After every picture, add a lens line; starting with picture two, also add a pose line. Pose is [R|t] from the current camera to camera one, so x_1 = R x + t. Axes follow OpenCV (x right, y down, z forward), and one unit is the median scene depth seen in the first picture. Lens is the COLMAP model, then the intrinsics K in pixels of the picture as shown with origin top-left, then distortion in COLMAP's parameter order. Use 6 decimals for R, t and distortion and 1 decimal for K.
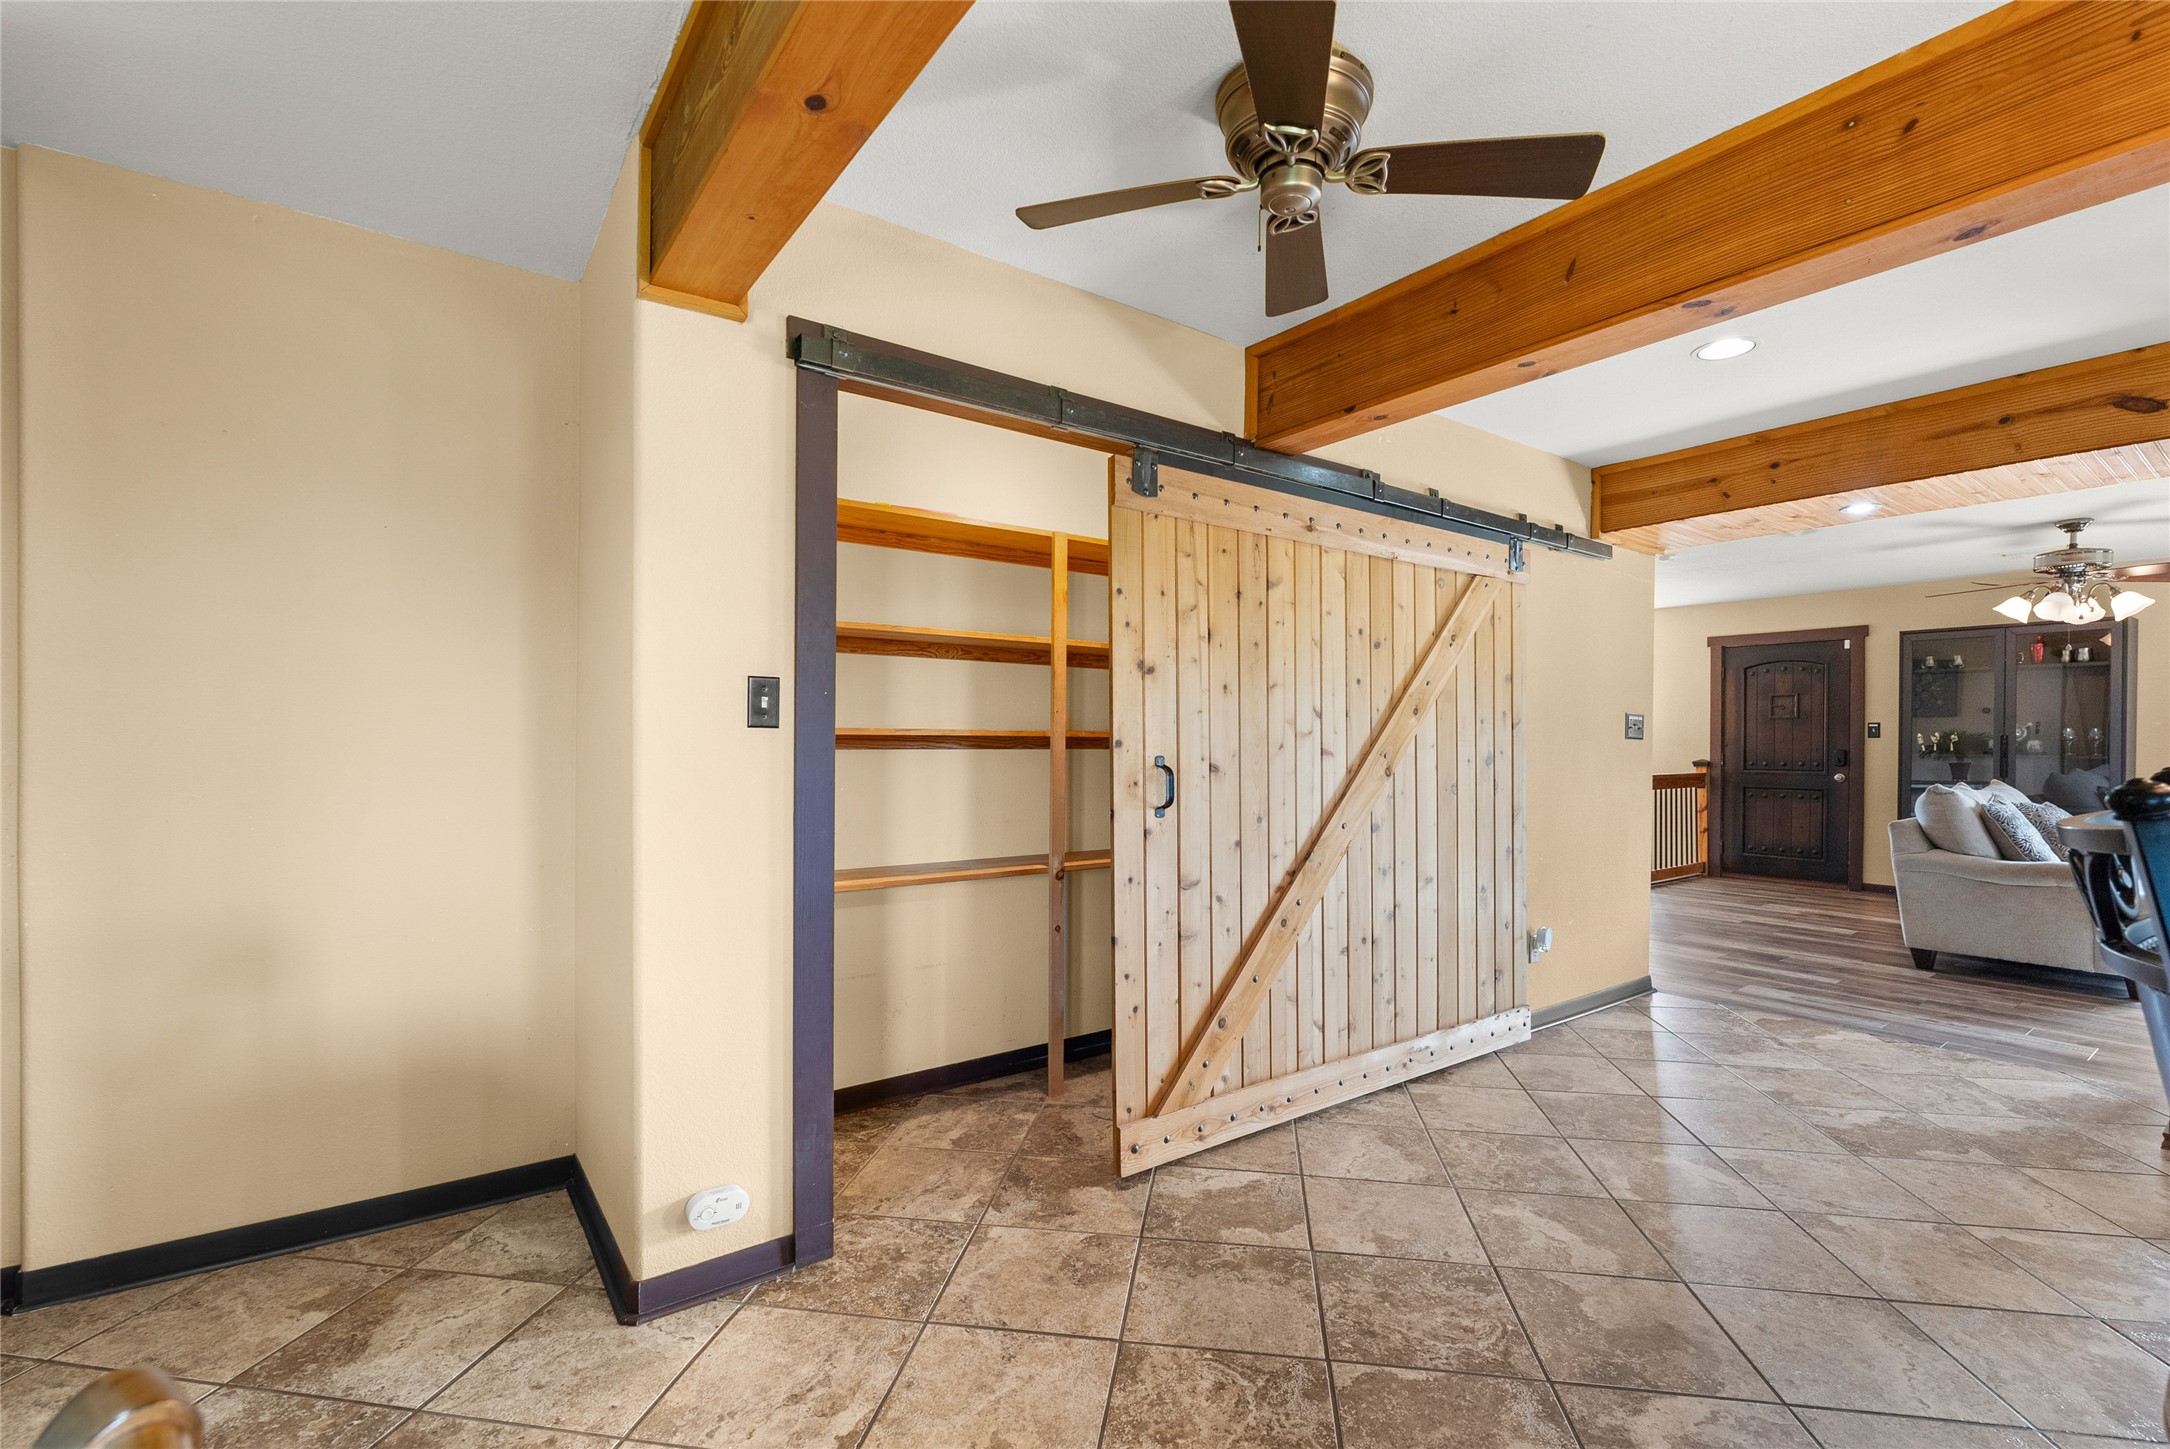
lens RADIAL K [[964.6, 0, 1097.2], [0, 964.6, 746.6], [0, 0, 1]] dist [-0.003778, -0.000125]
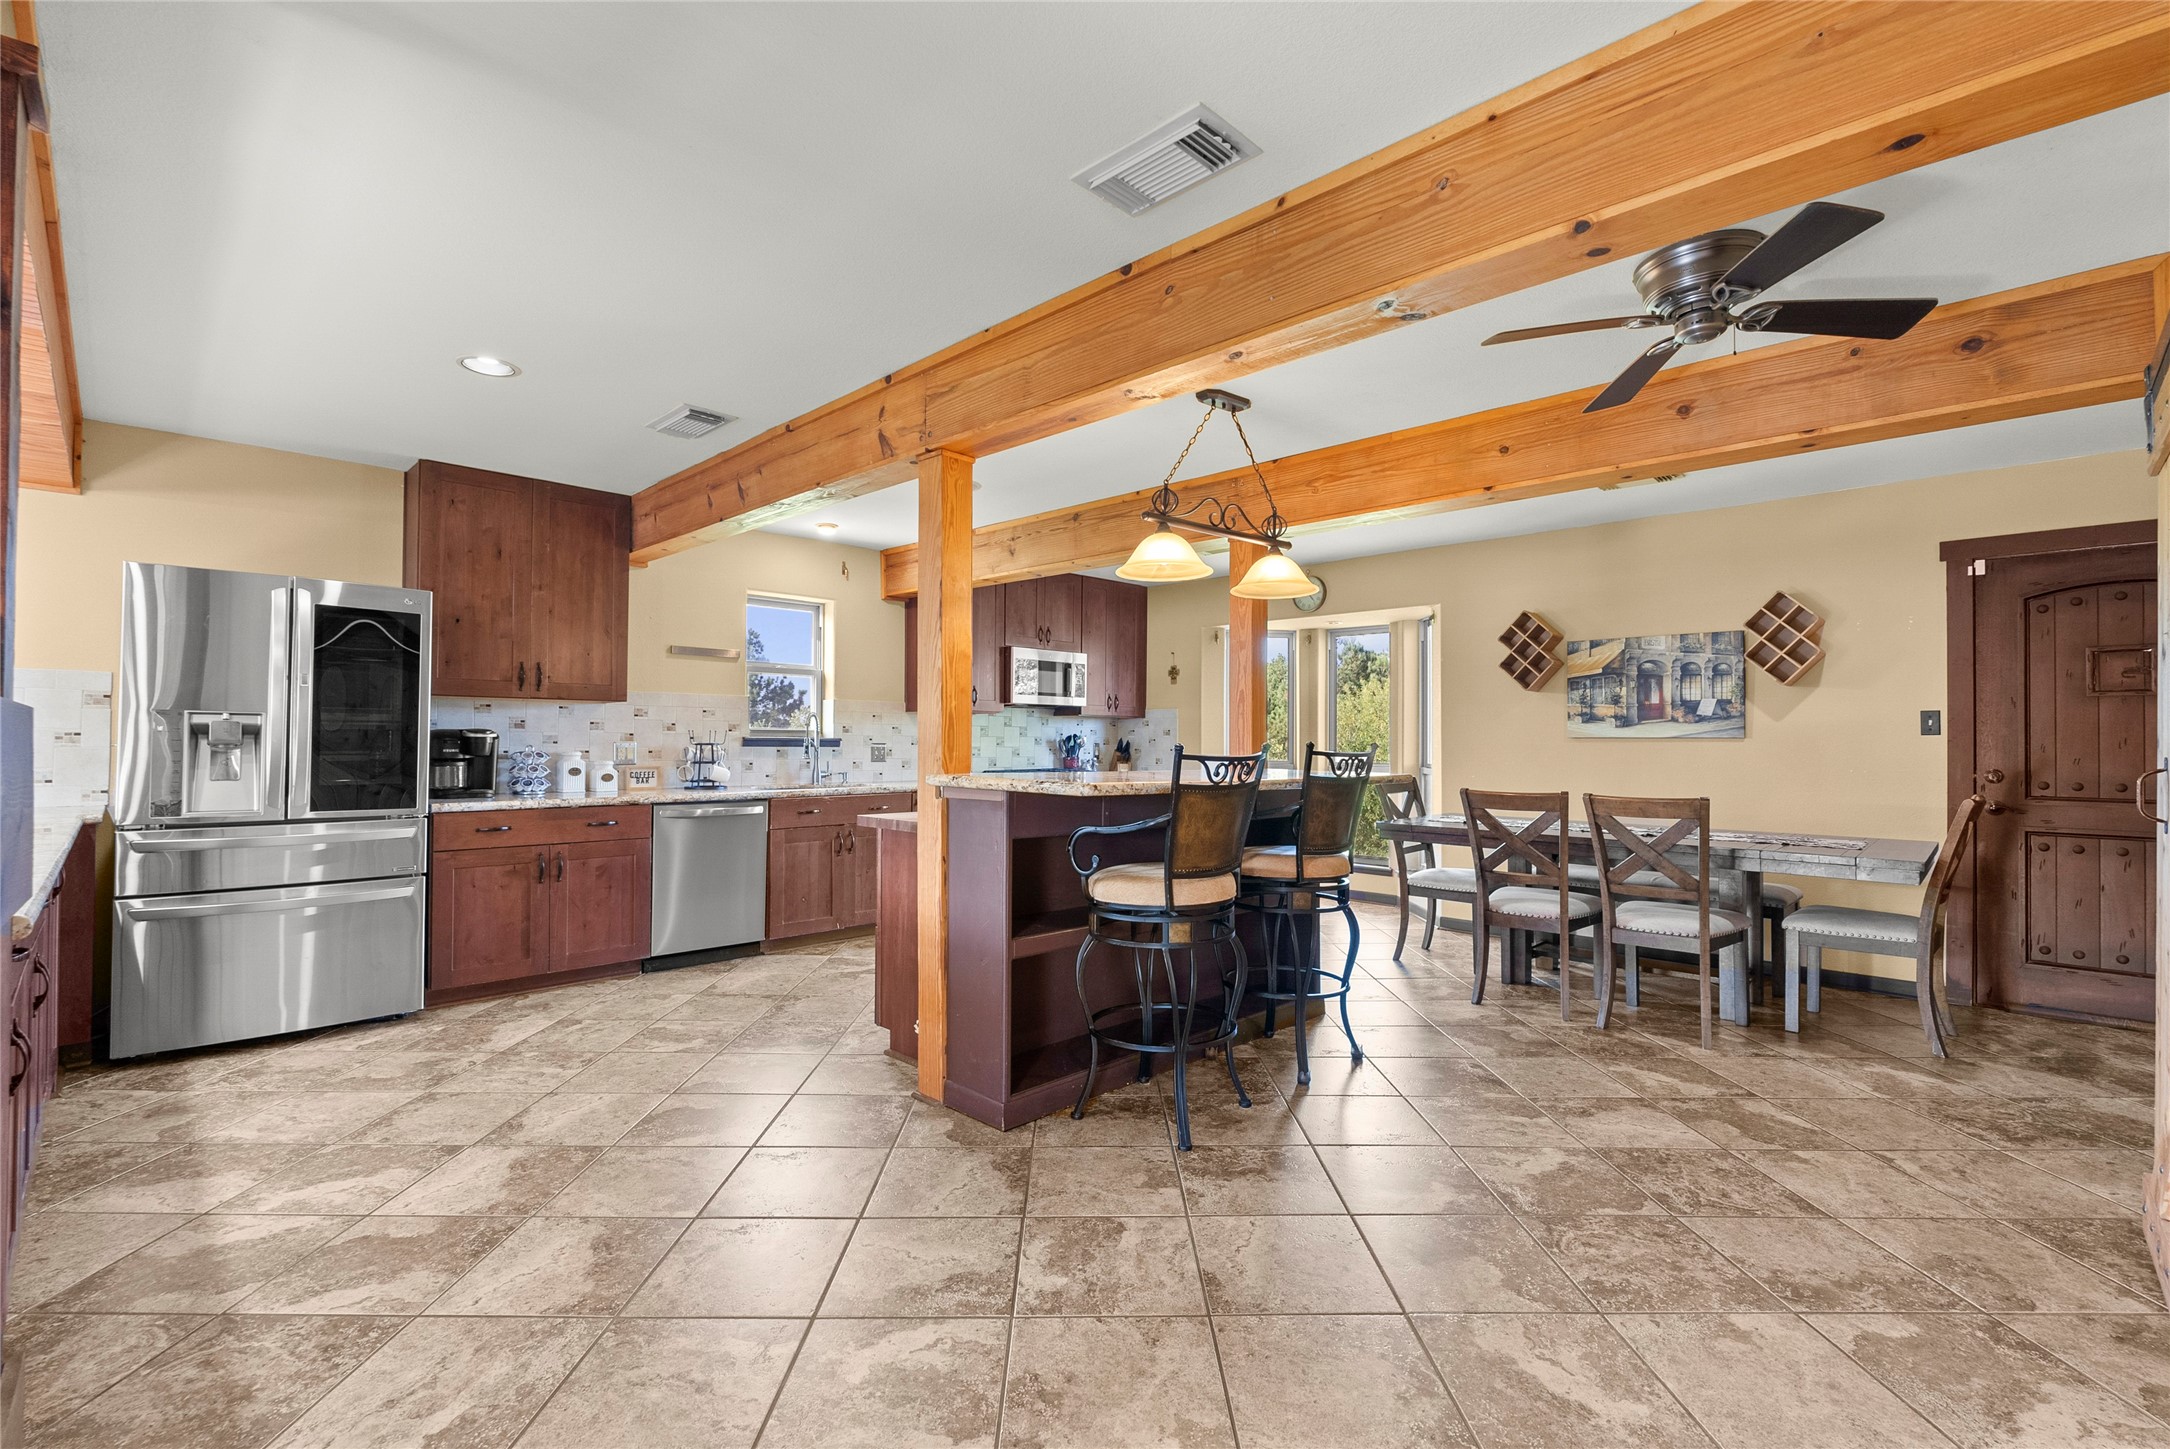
lens RADIAL K [[957.5, 0, 1089.7], [0, 957.5, 736.0], [0, 0, 1]] dist [-0.001589, -0.000579]
pose [[-0.987808, -0.013966, -0.155049, 0.608514], [-0.014367, 0.999896, 0.001463, 0.000580], [0.155012, 0.003672, -0.987906, 1.067586]]
